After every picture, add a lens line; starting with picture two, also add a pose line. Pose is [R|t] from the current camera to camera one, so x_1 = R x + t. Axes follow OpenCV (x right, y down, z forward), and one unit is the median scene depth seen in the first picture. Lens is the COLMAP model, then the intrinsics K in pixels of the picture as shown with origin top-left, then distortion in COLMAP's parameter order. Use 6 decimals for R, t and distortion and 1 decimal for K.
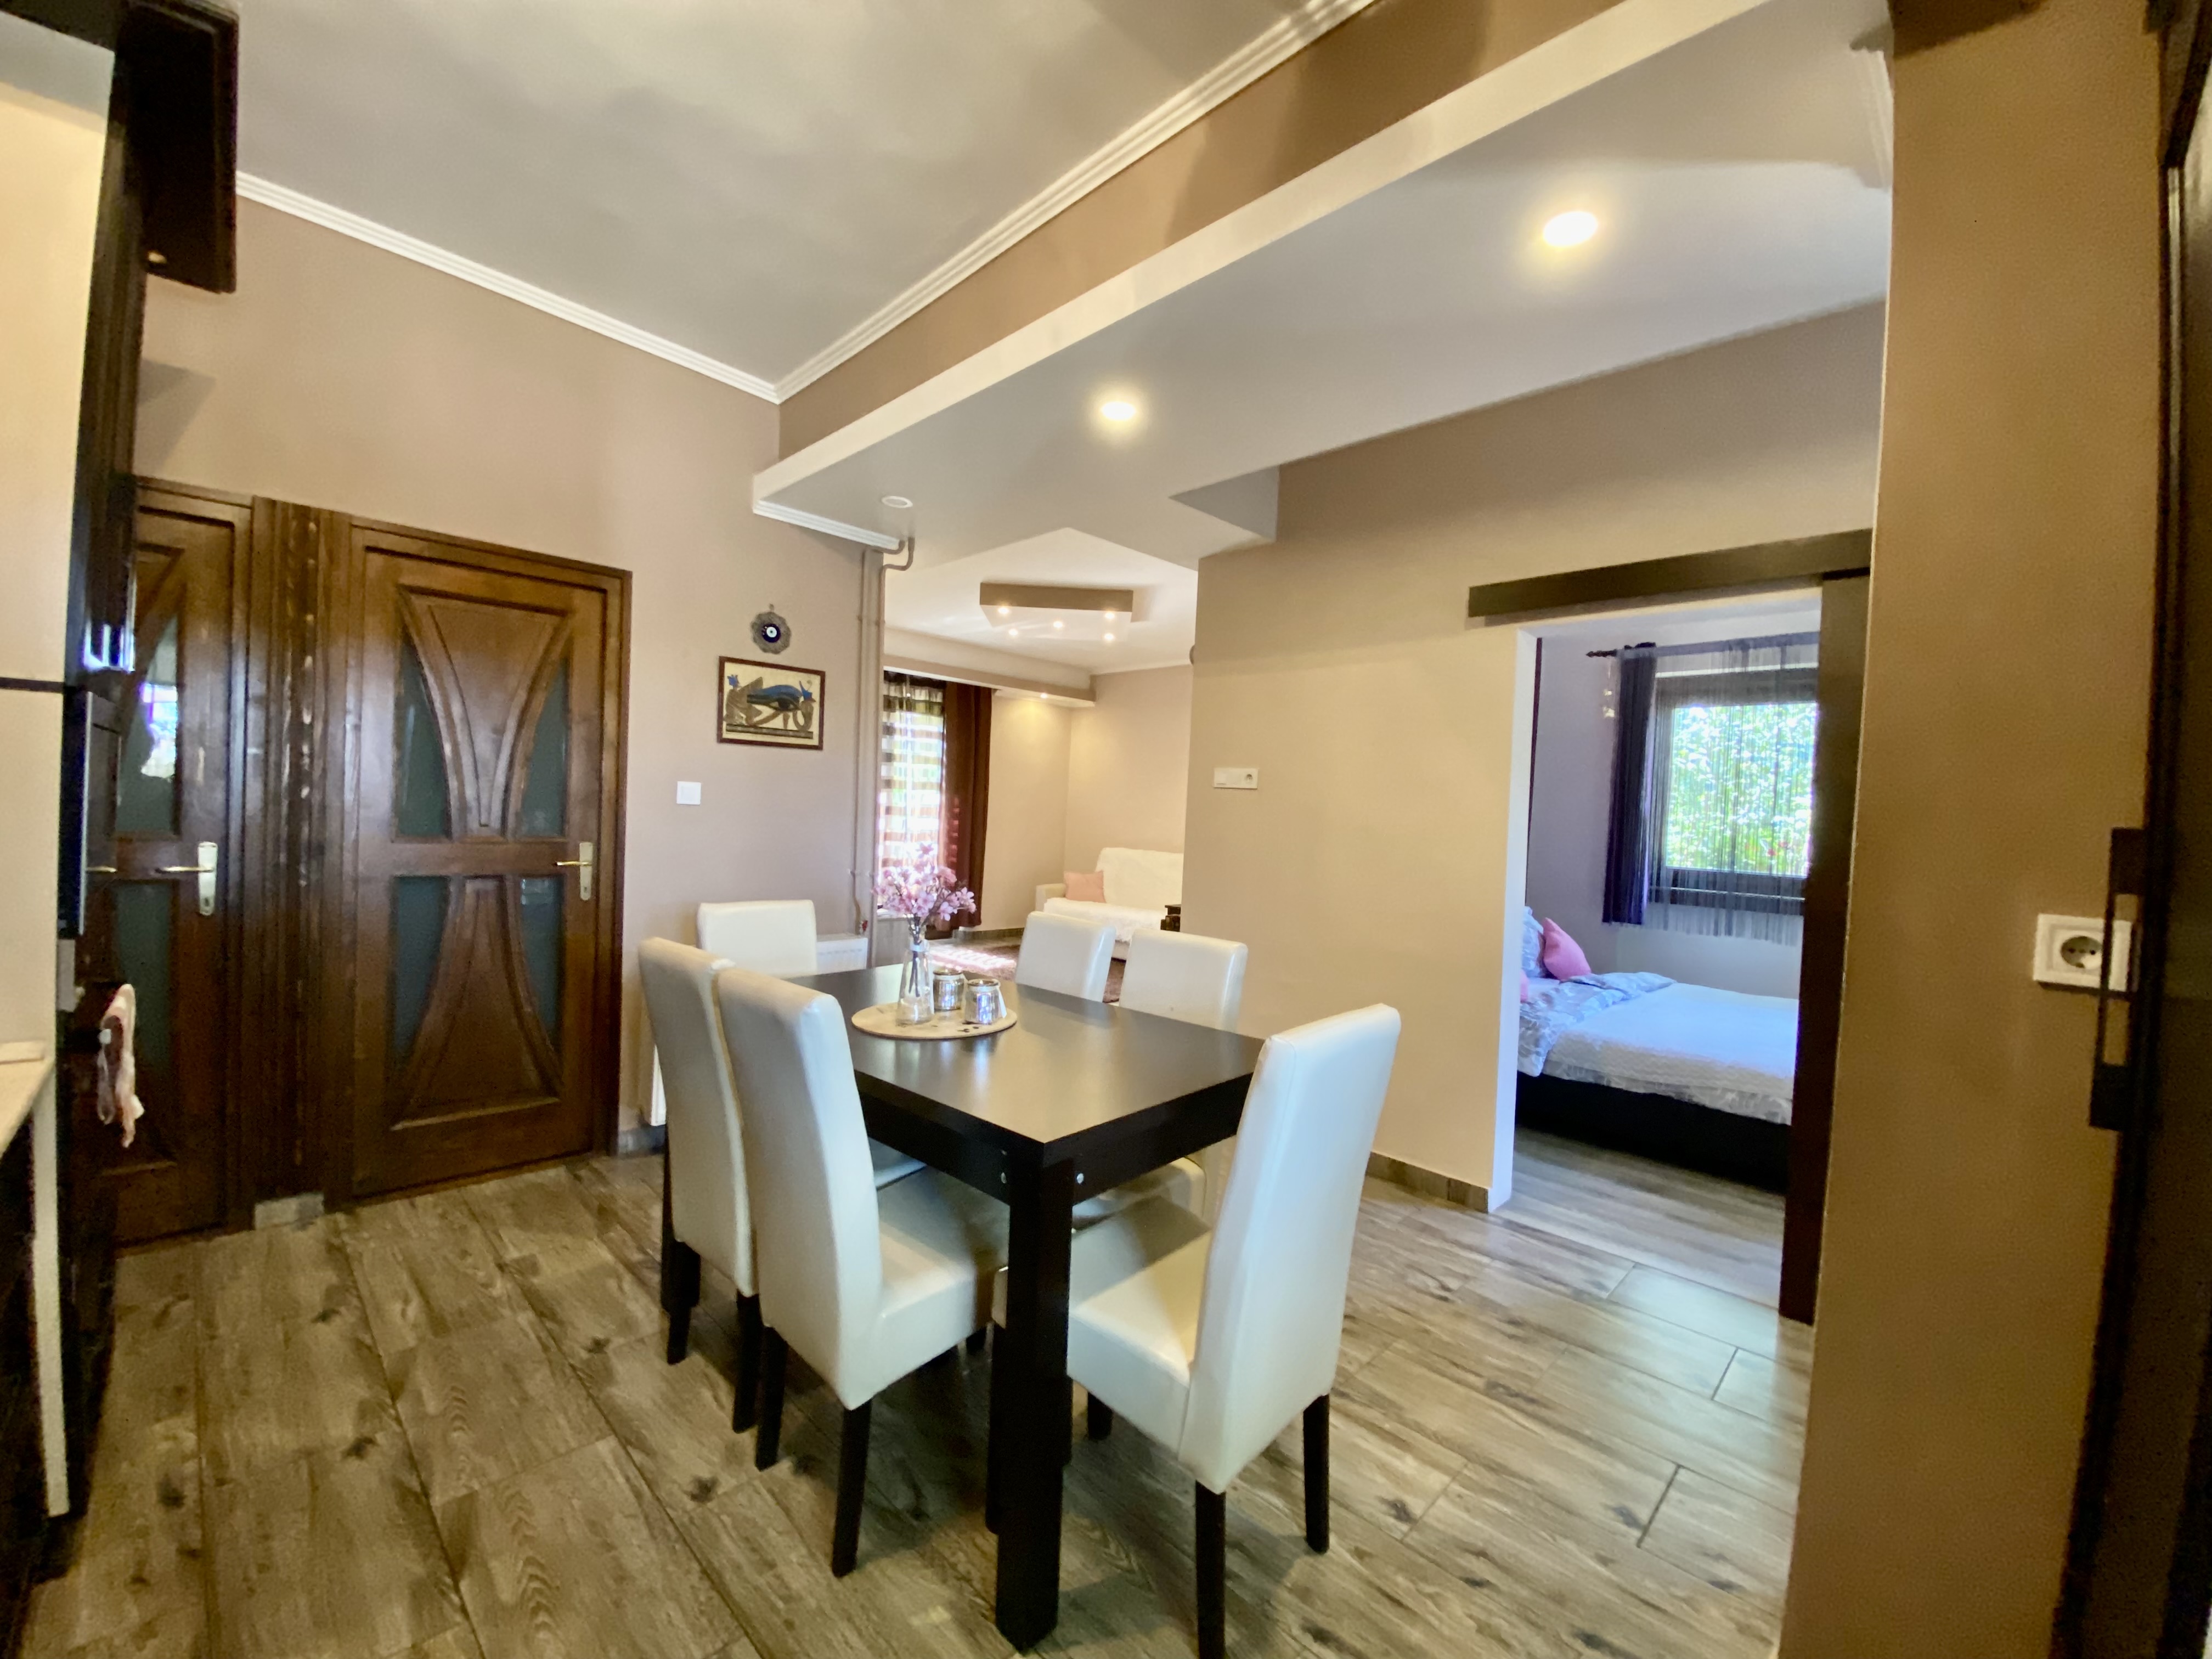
lens RADIAL K [[896.8, 0, 1116.2], [0, 896.8, 832.4], [0, 0, 1]] dist [-0.001885, -0.000022]
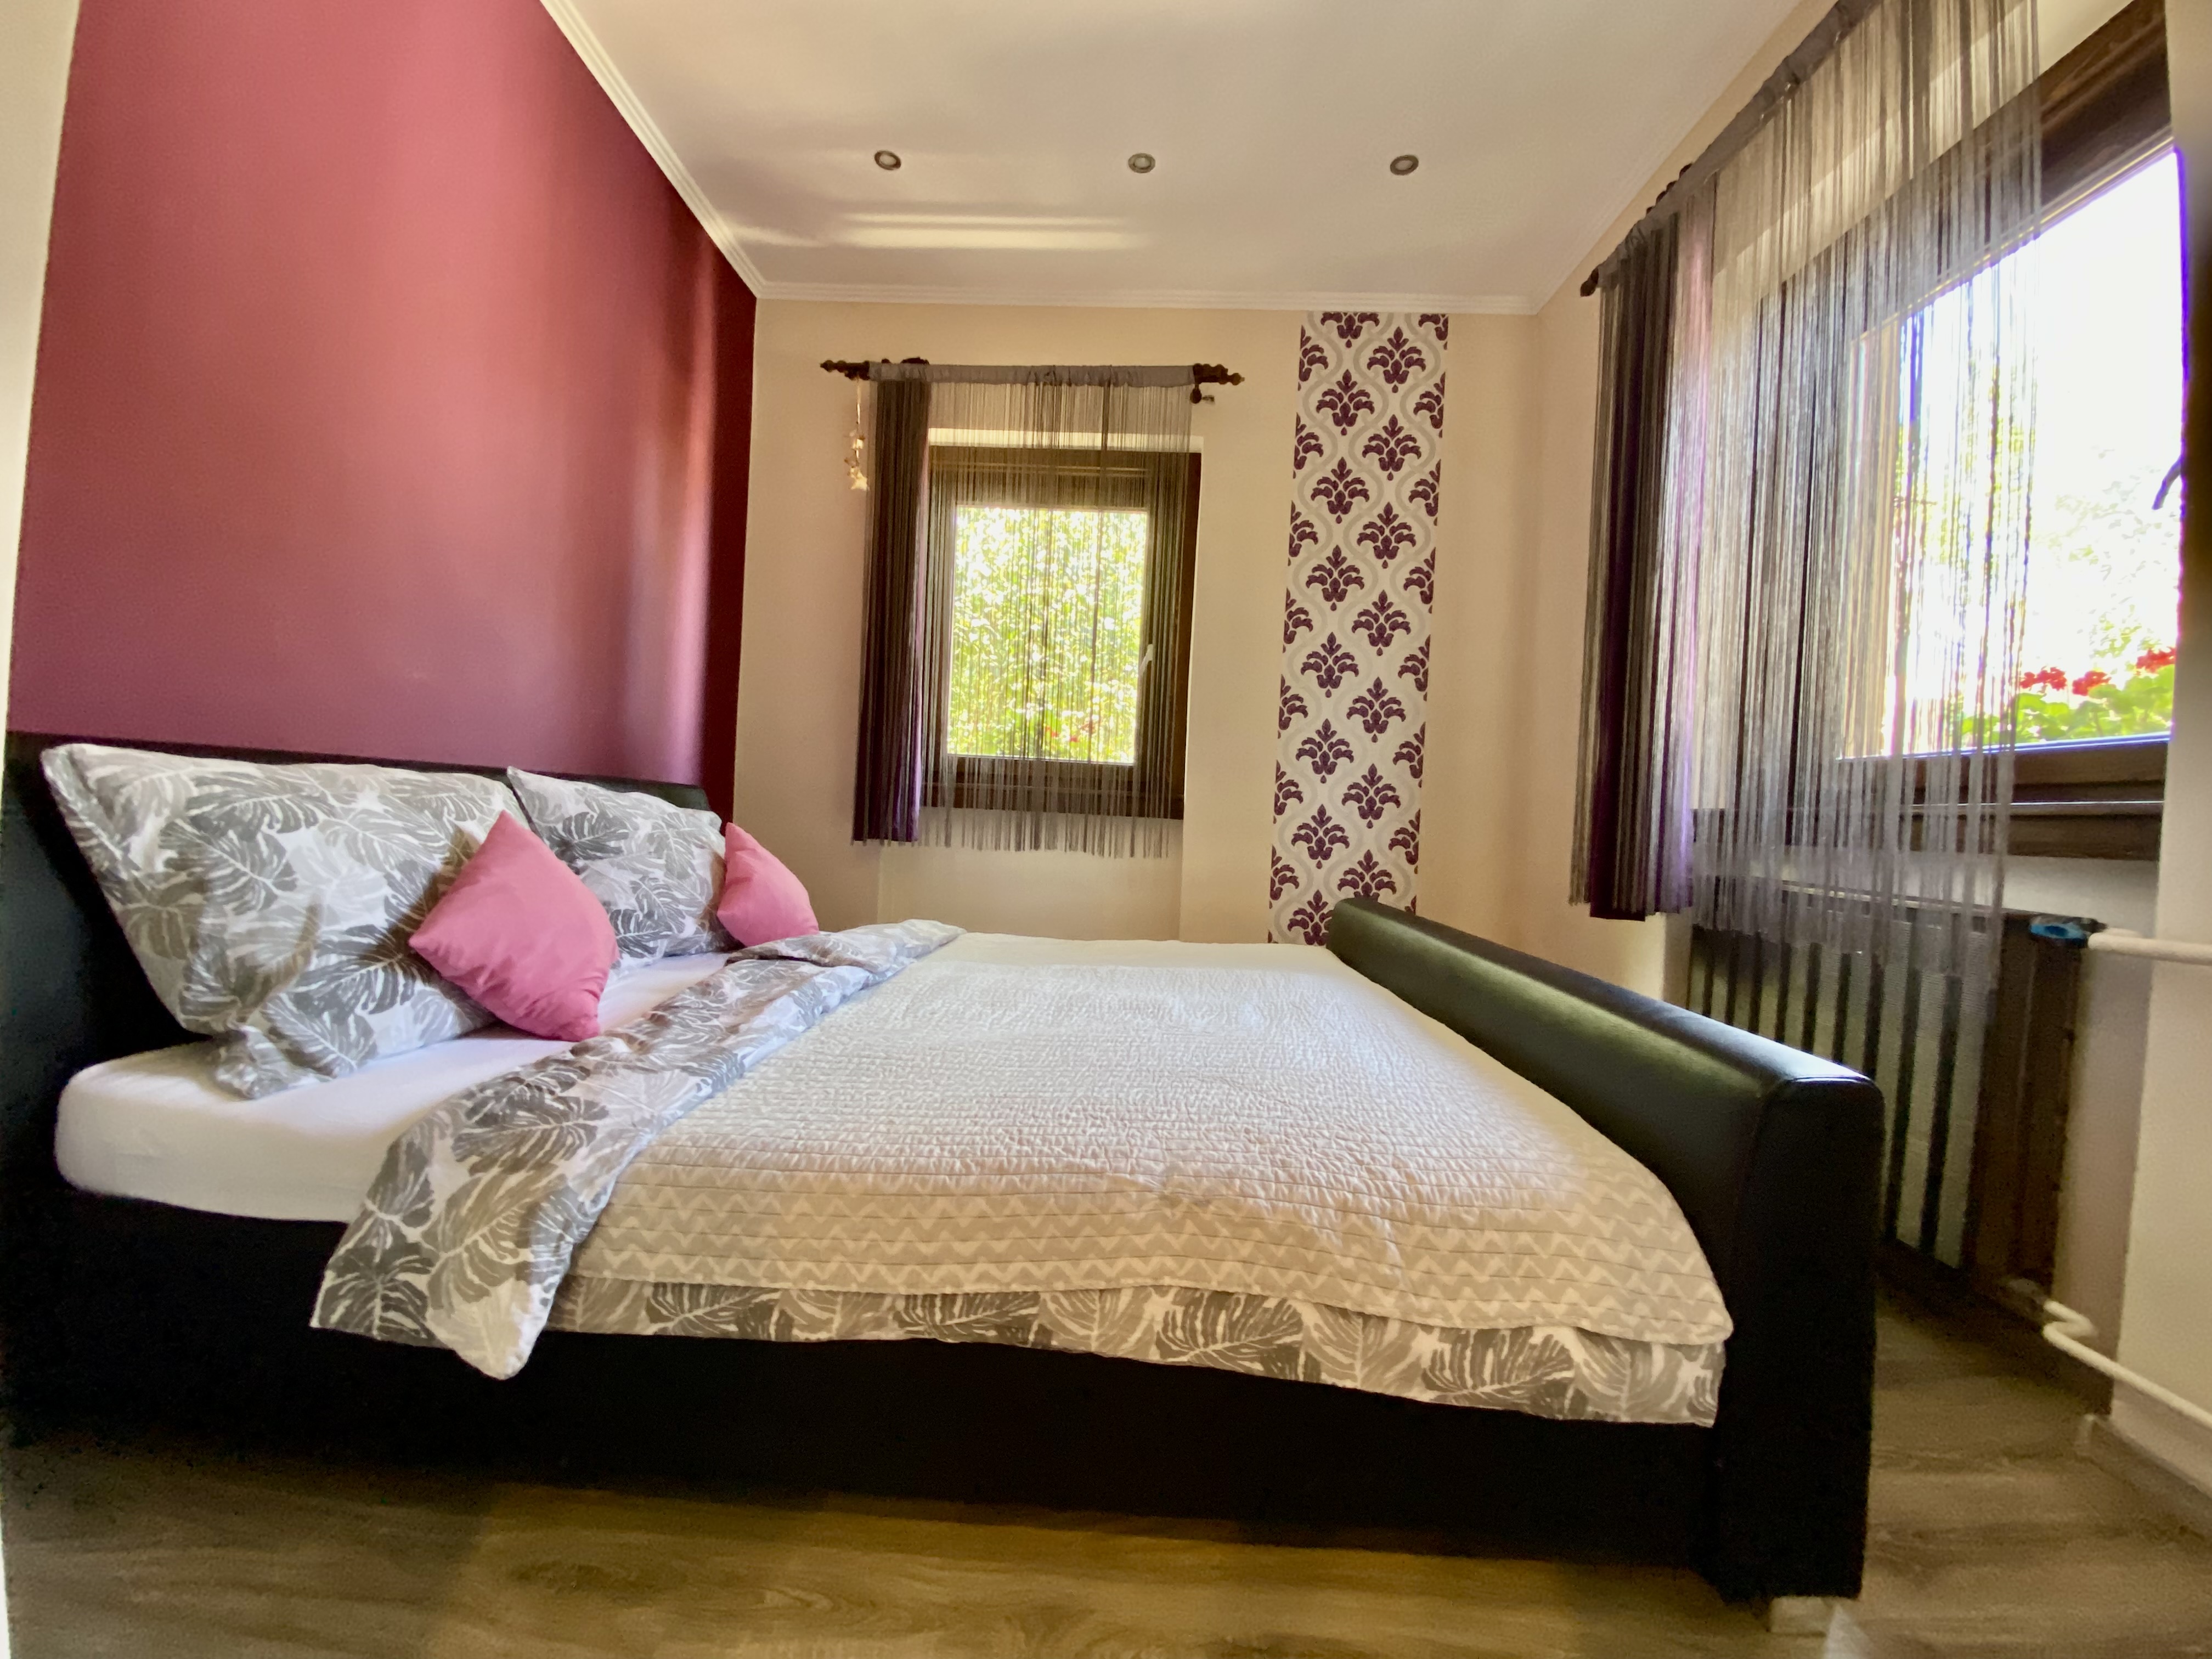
lens RADIAL K [[896.8, 0, 1114.4], [0, 896.8, 827.3], [0, 0, 1]] dist [-0.001885, -0.000022]
pose [[0.738778, -0.020275, 0.673644, 0.302983], [0.001252, 0.999587, 0.028711, 0.081442], [-0.673948, -0.020367, 0.738498, 0.501081]]
